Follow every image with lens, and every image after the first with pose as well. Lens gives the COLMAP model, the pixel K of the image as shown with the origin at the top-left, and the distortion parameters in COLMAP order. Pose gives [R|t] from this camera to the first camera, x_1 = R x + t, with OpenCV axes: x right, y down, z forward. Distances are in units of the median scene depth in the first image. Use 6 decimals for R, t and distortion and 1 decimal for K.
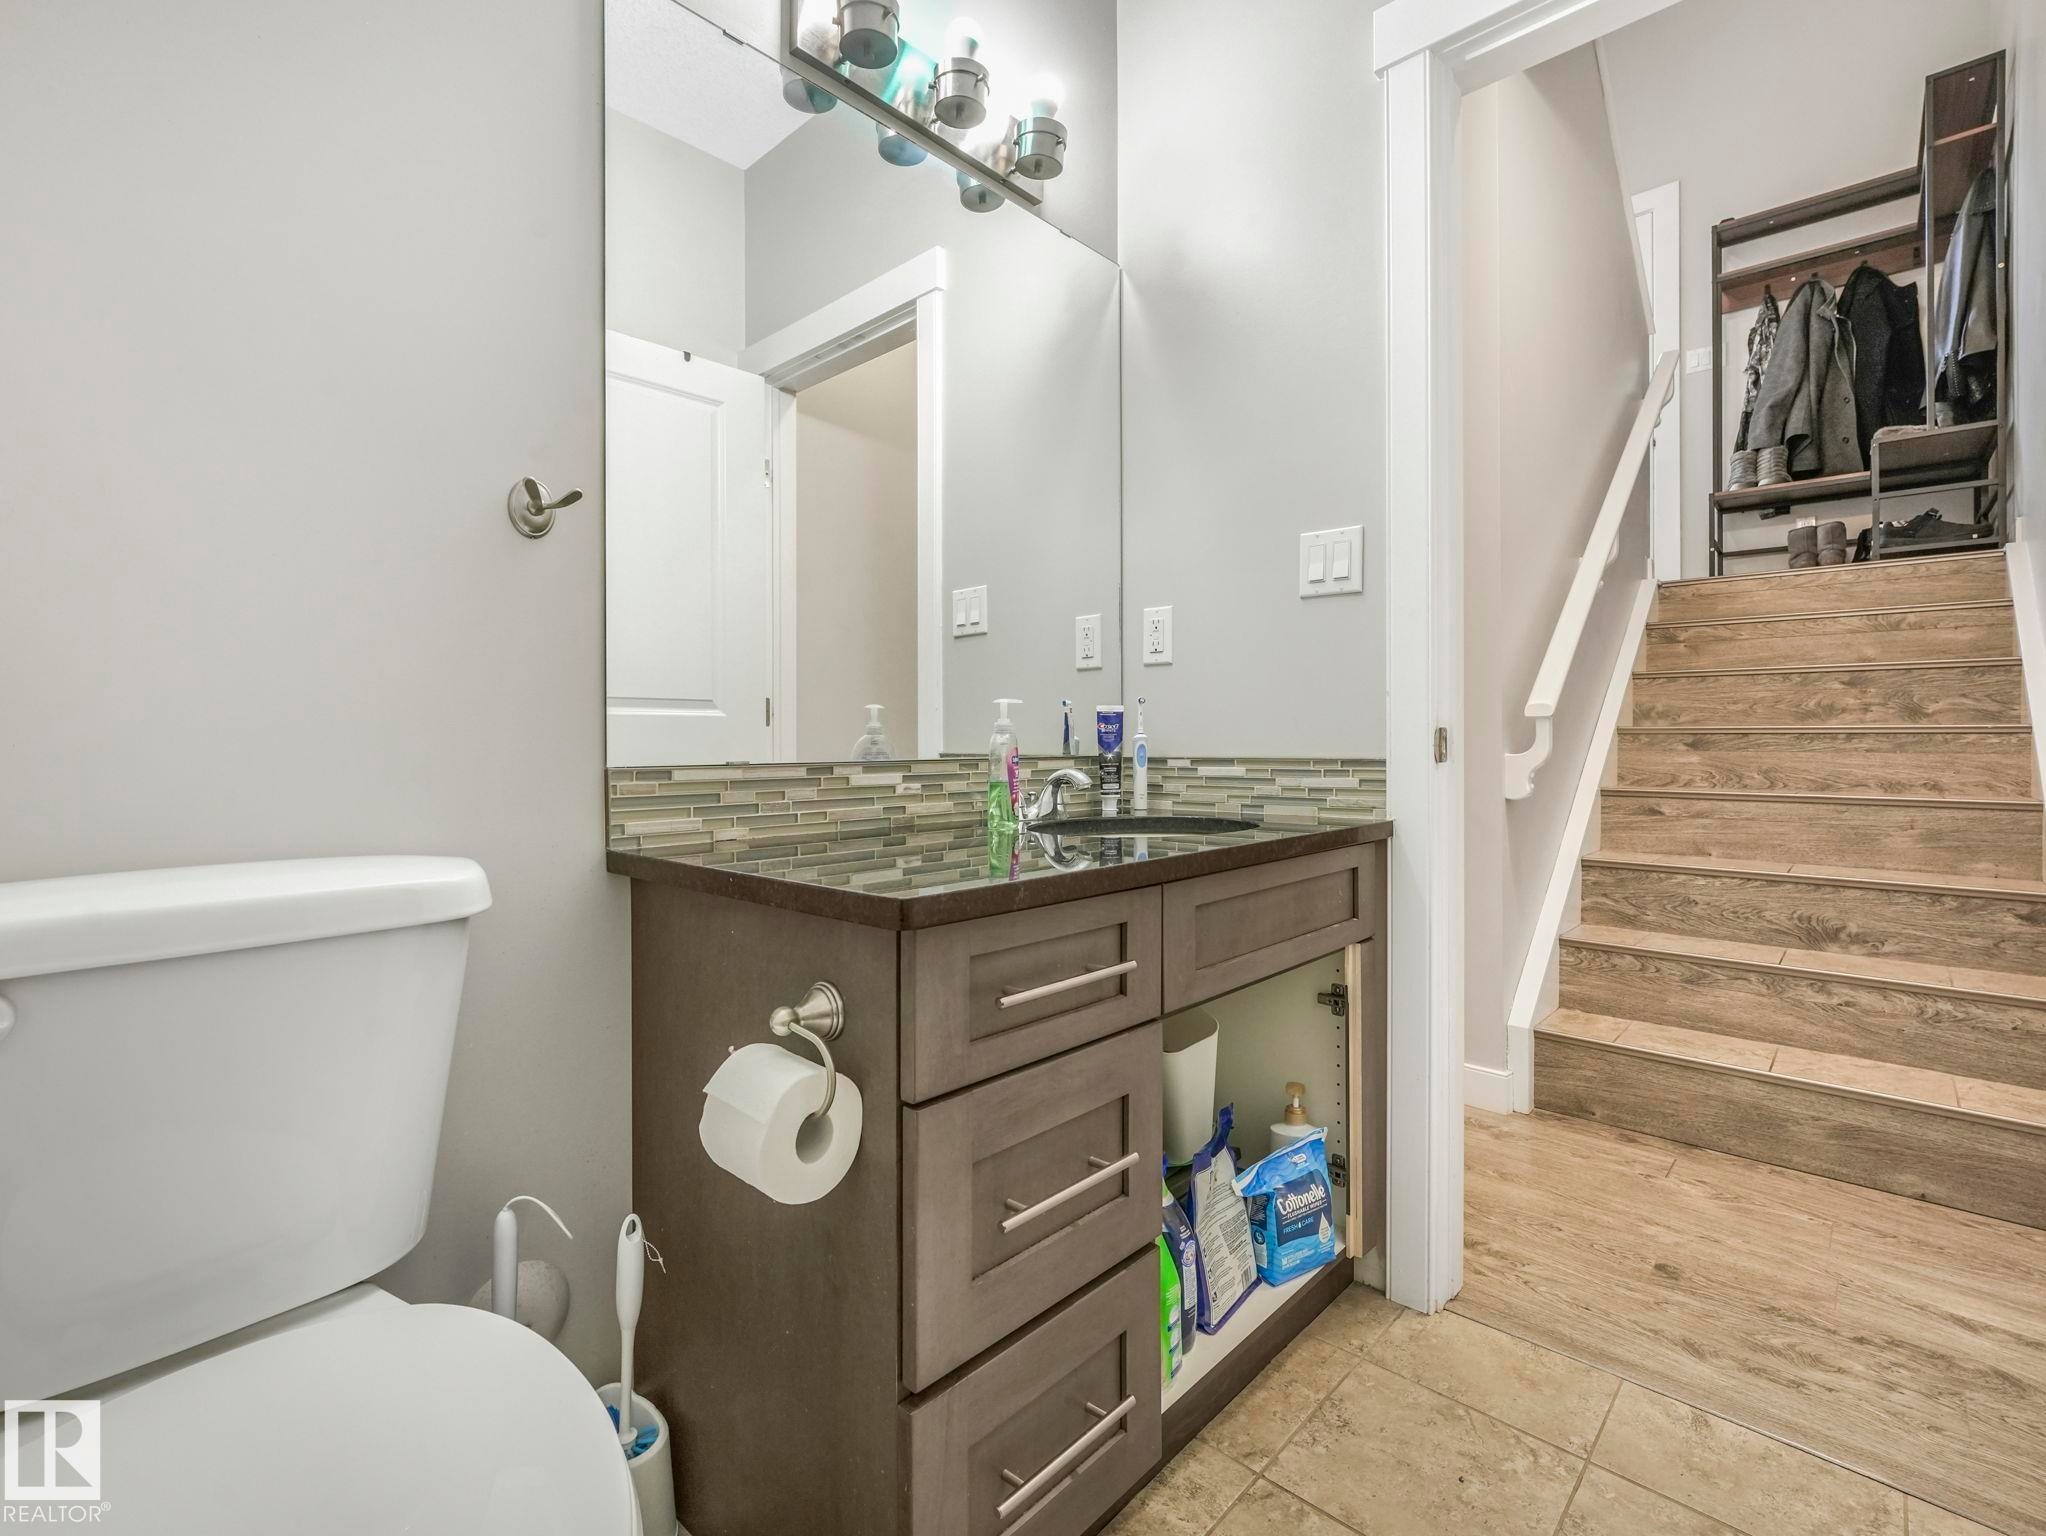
lens RADIAL K [[940.8, 0, 1010.8], [0, 940.8, 774.3], [0, 0, 1]] dist [-0.009980, 0.000676]
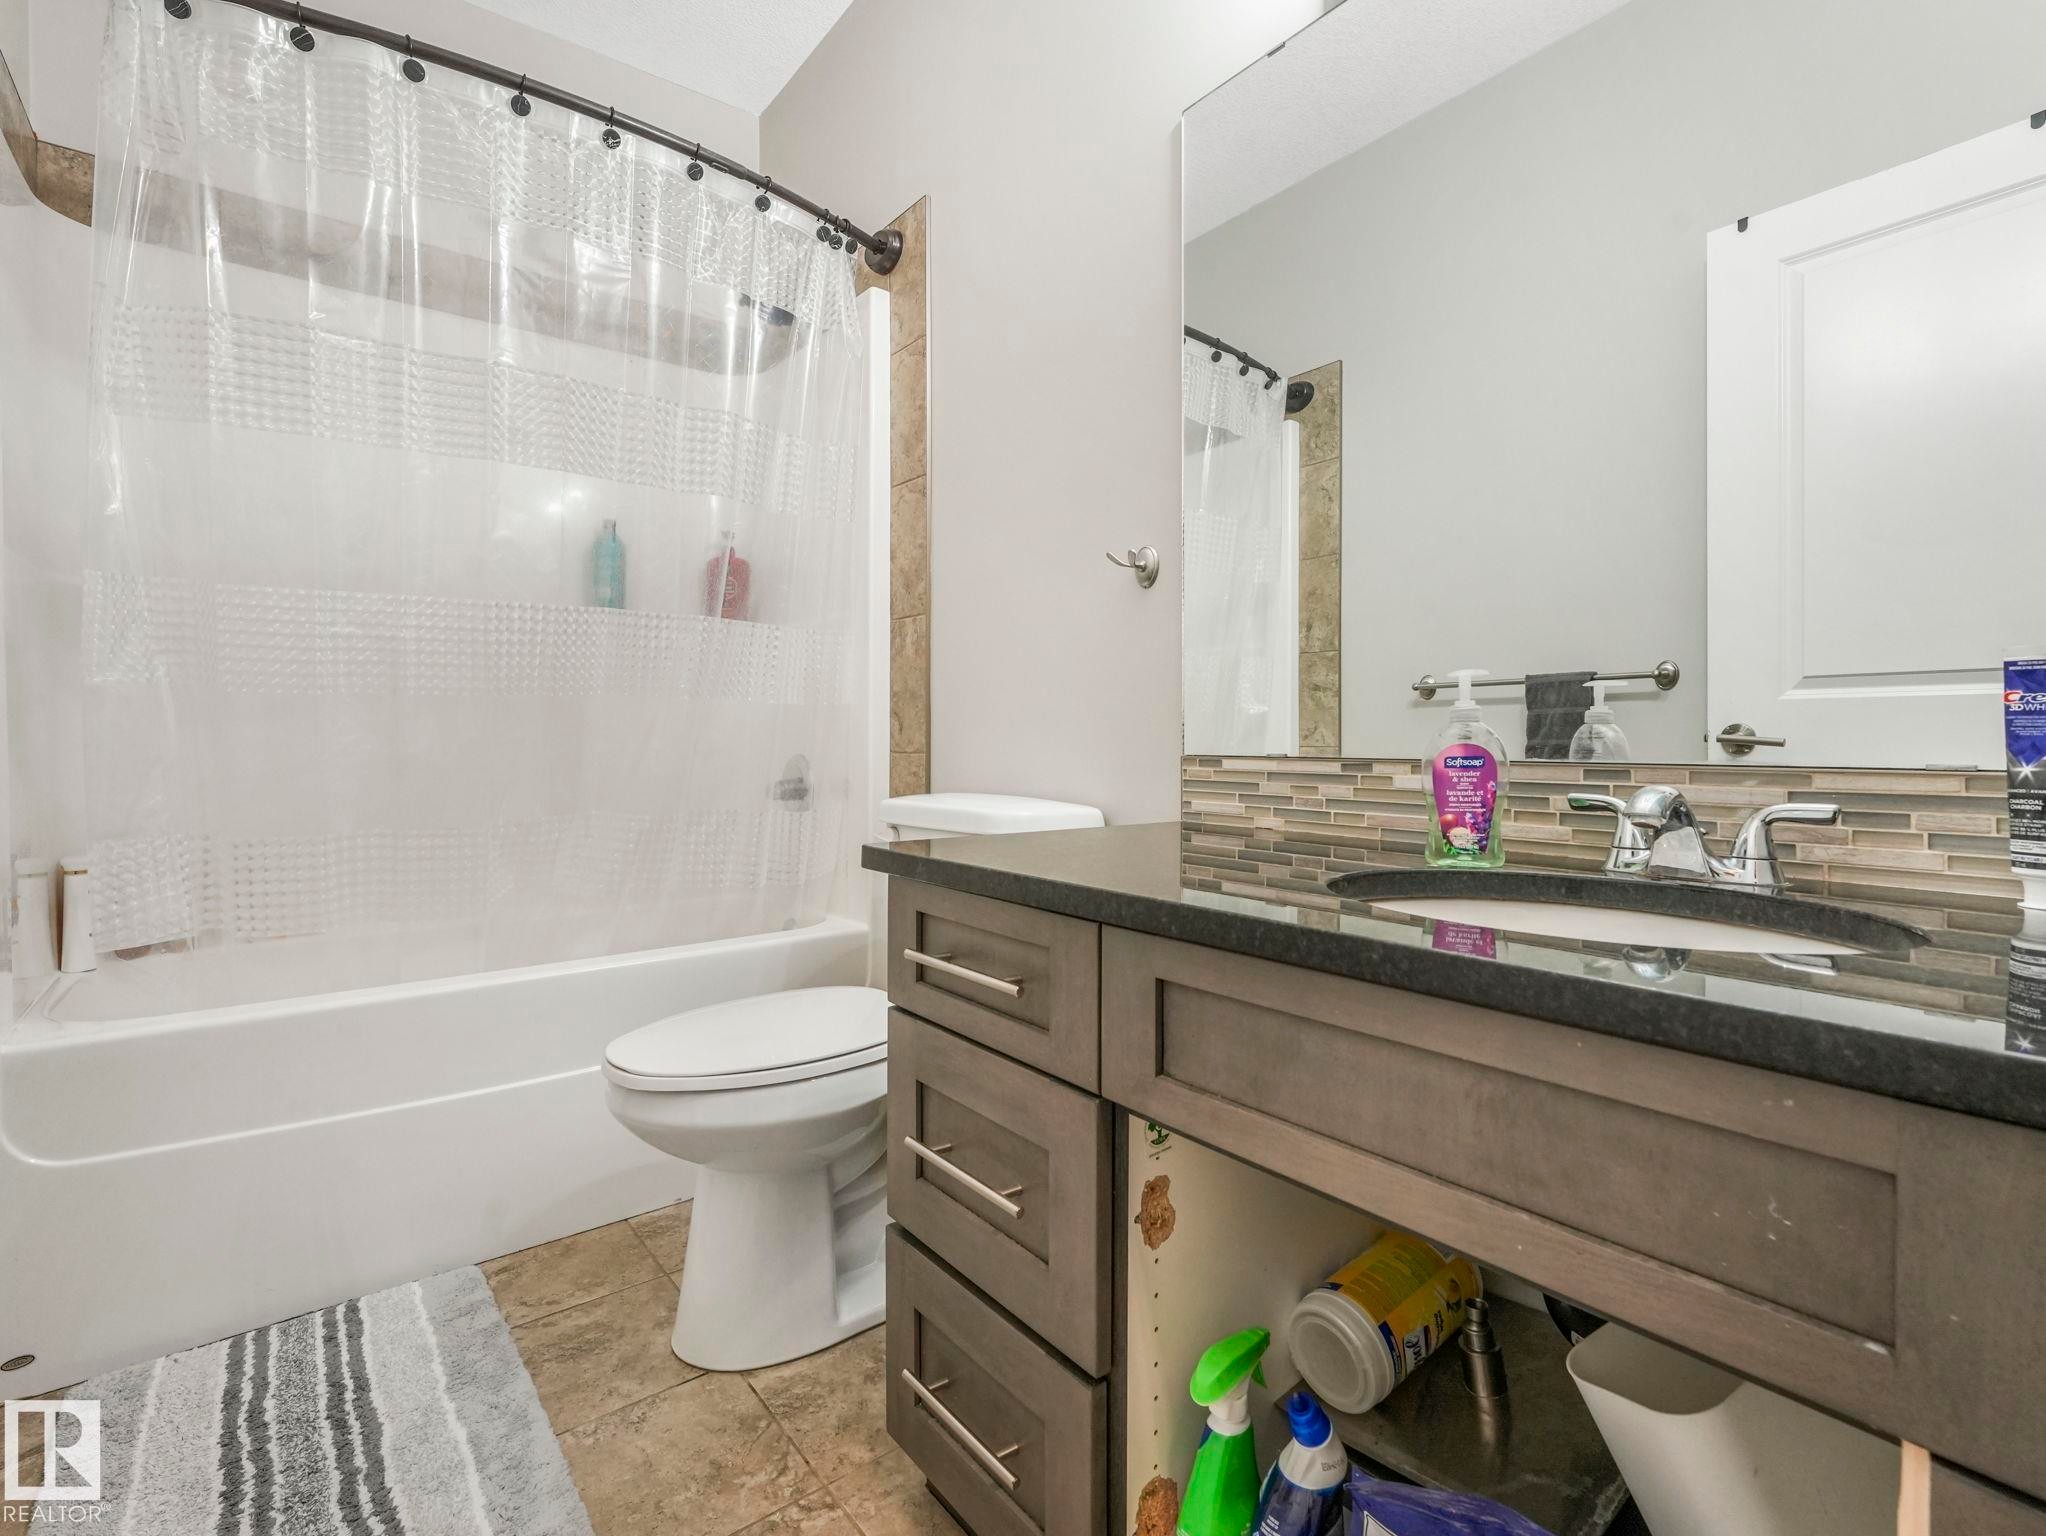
lens RADIAL K [[940.8, 0, 1022.1], [0, 940.8, 748.1], [0, 0, 1]] dist [-0.009980, 0.000676]
pose [[-0.144393, 0.013128, -0.989433, 0.774107], [-0.036587, 0.999157, 0.018597, -0.028736], [0.988844, 0.038885, -0.143791, 0.879934]]
